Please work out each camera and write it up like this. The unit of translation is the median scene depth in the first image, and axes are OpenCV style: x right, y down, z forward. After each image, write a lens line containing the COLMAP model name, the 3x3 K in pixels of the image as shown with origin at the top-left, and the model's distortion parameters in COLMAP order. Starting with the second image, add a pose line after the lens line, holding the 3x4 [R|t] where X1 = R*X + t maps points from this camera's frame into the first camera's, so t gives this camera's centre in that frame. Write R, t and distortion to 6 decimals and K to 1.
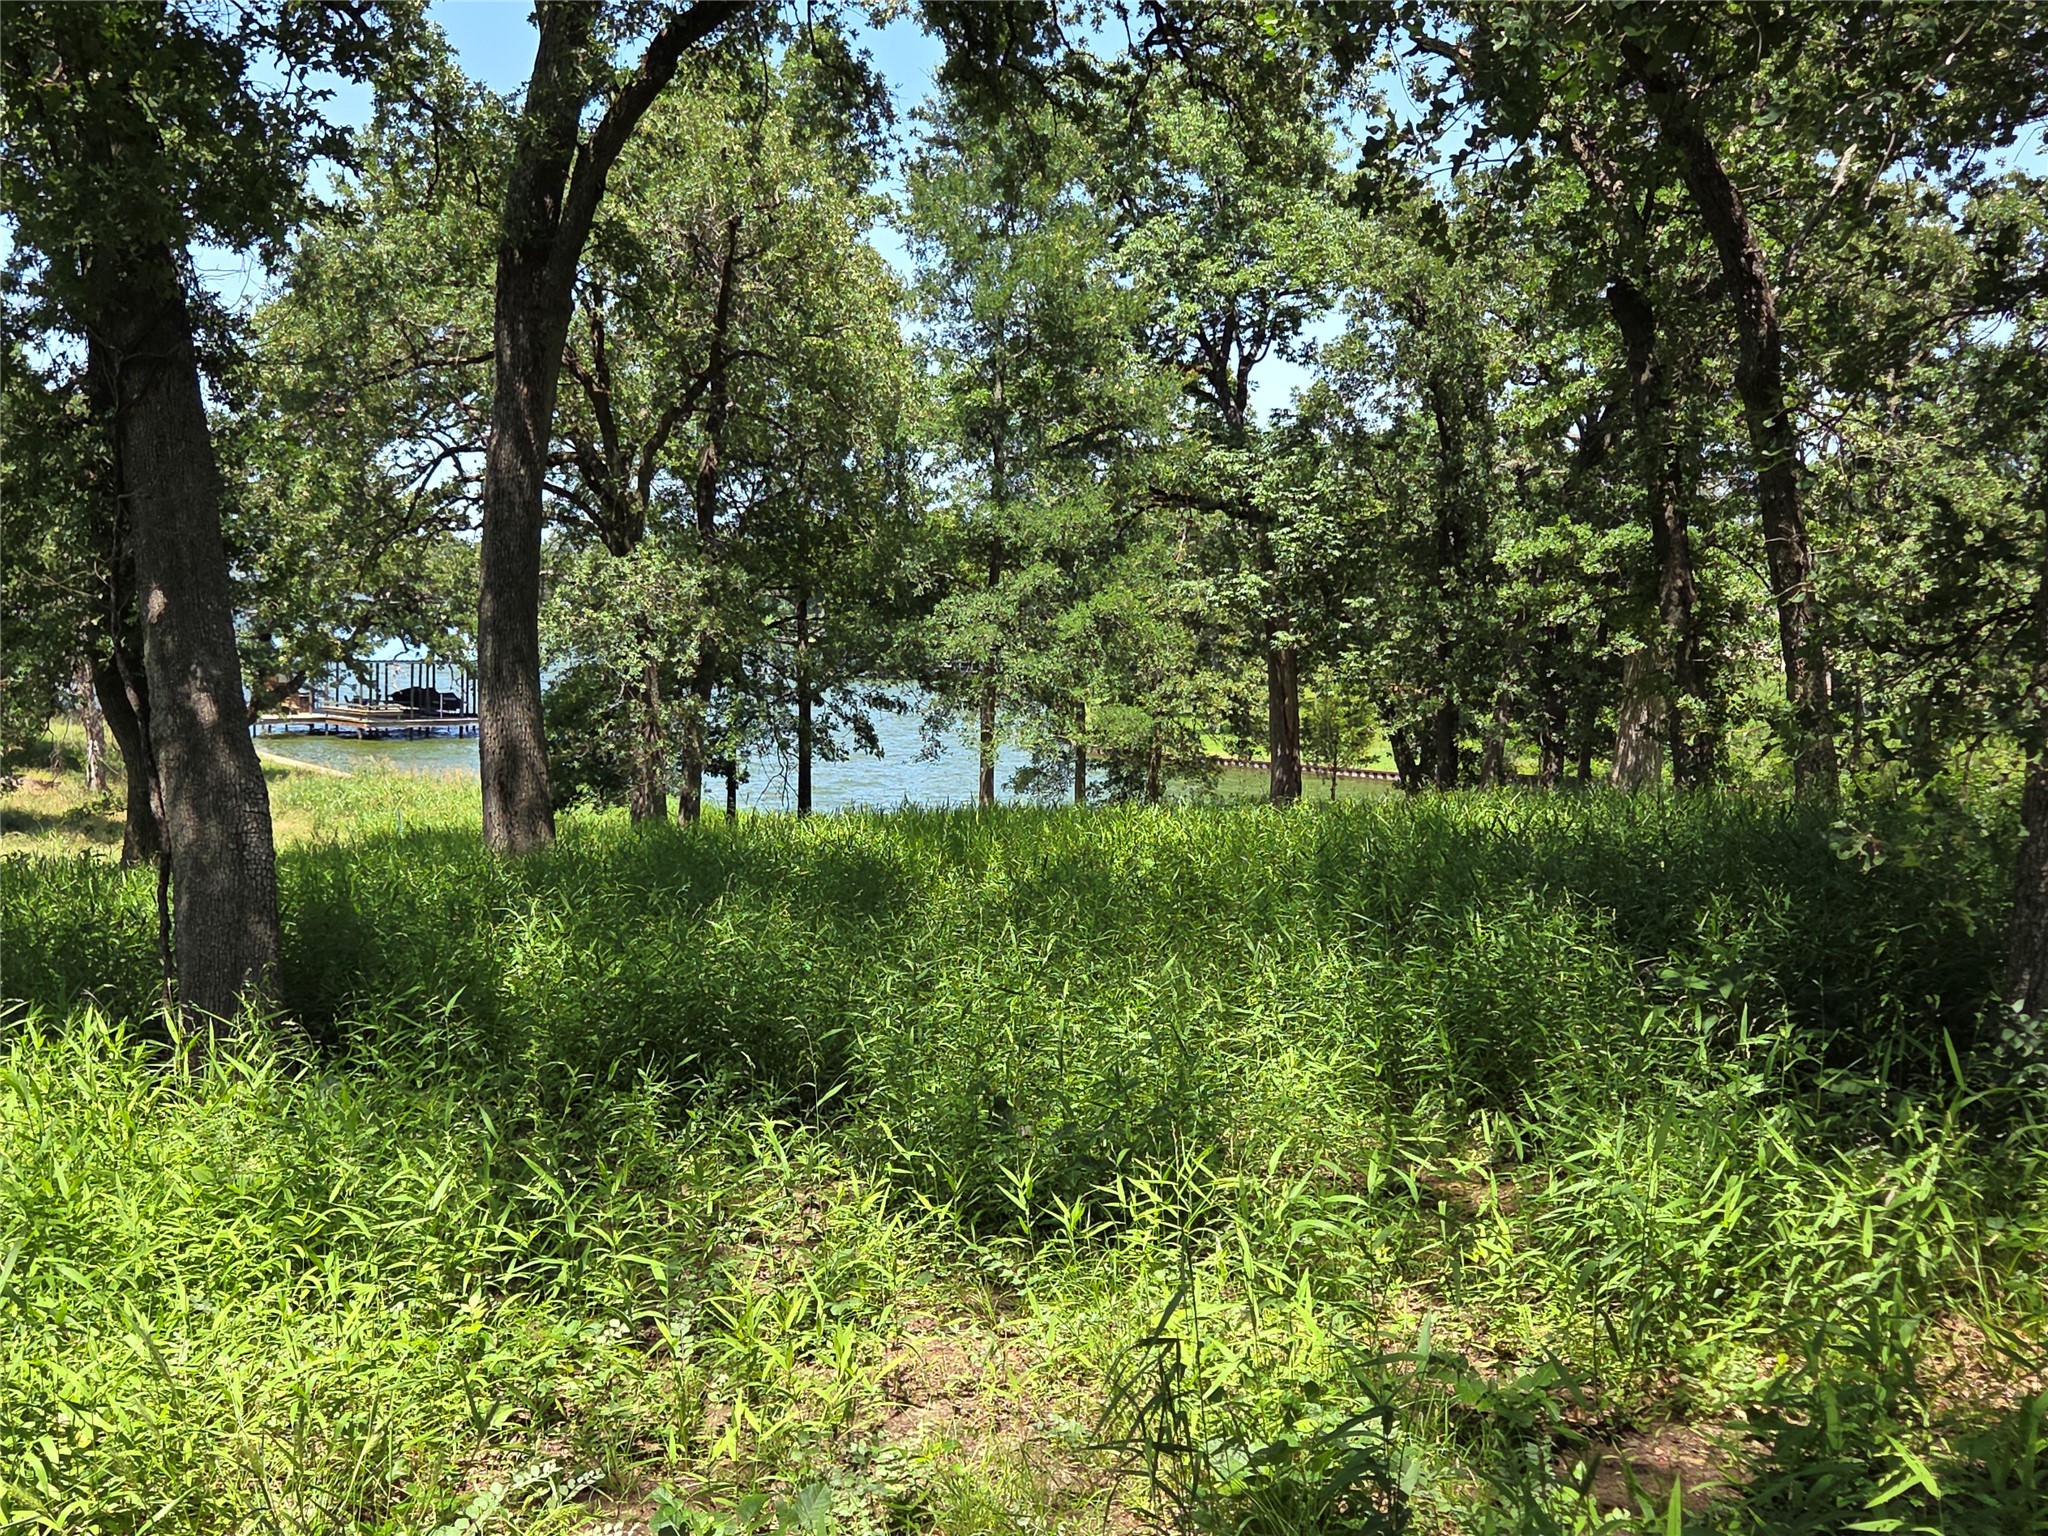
lens RADIAL K [[2217.8, 0, 1026.3], [0, 2217.8, 763.3], [0, 0, 1]] dist [0.060612, 0.000000]
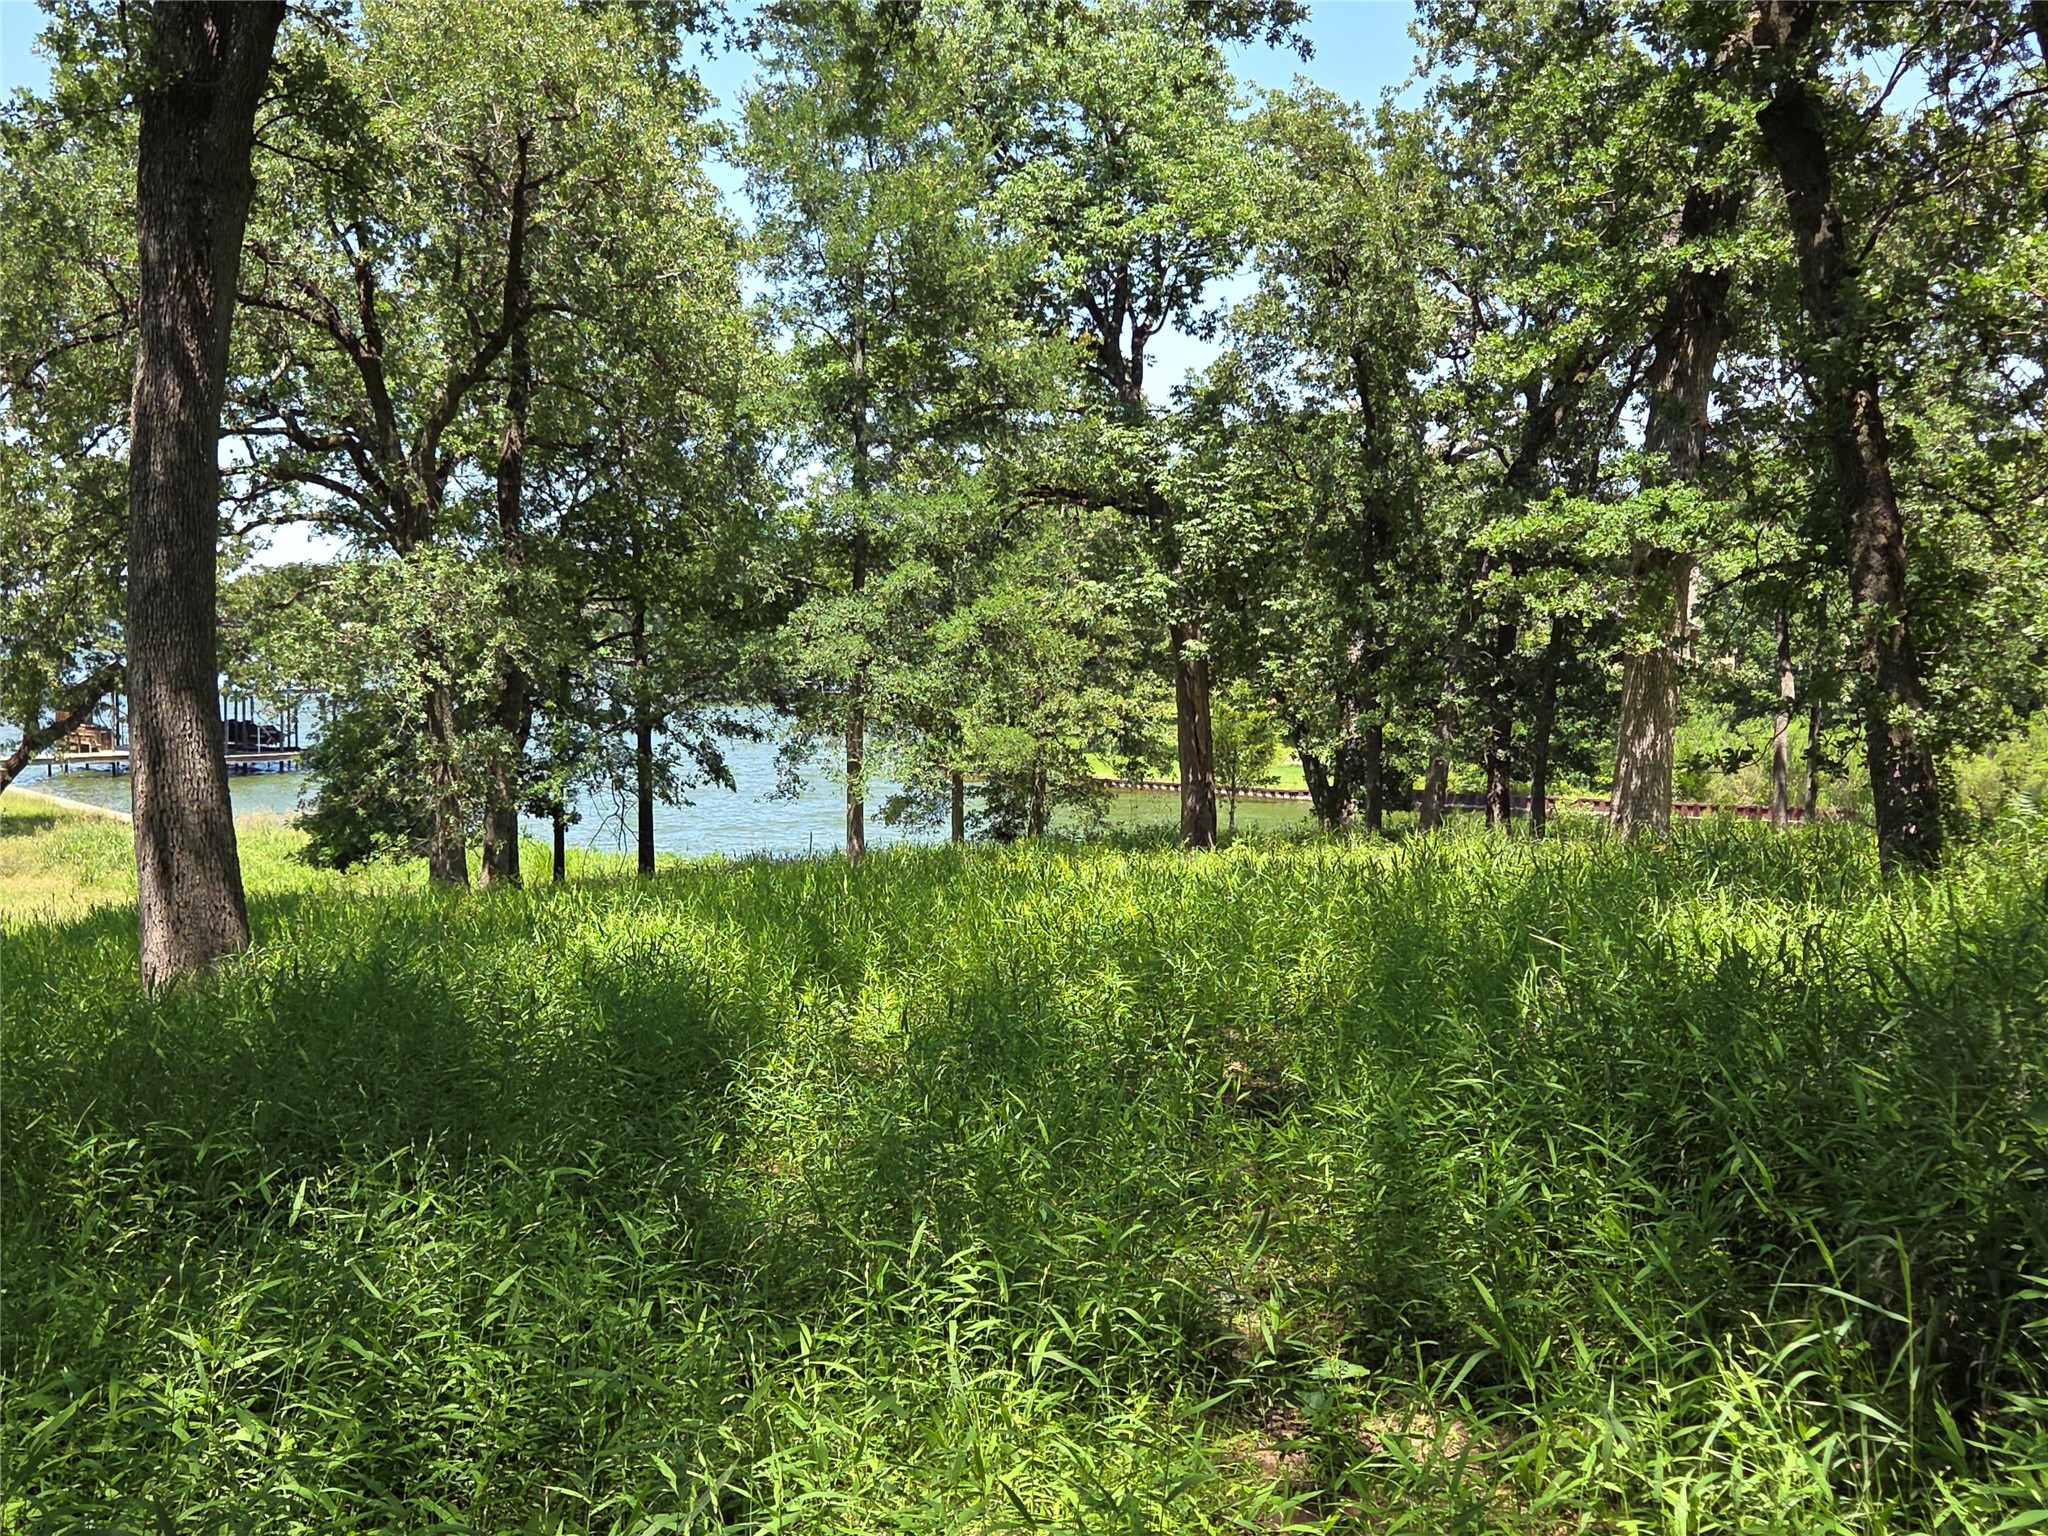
lens RADIAL K [[2217.8, 0, 1031.8], [0, 2217.8, 782.9], [0, 0, 1]] dist [0.060612, 0.000000]
pose [[0.997841, -0.020997, 0.062228, -0.002929], [0.020971, 0.999780, 0.001068, -0.005895], [-0.062237, 0.000239, 0.998061, 0.152050]]
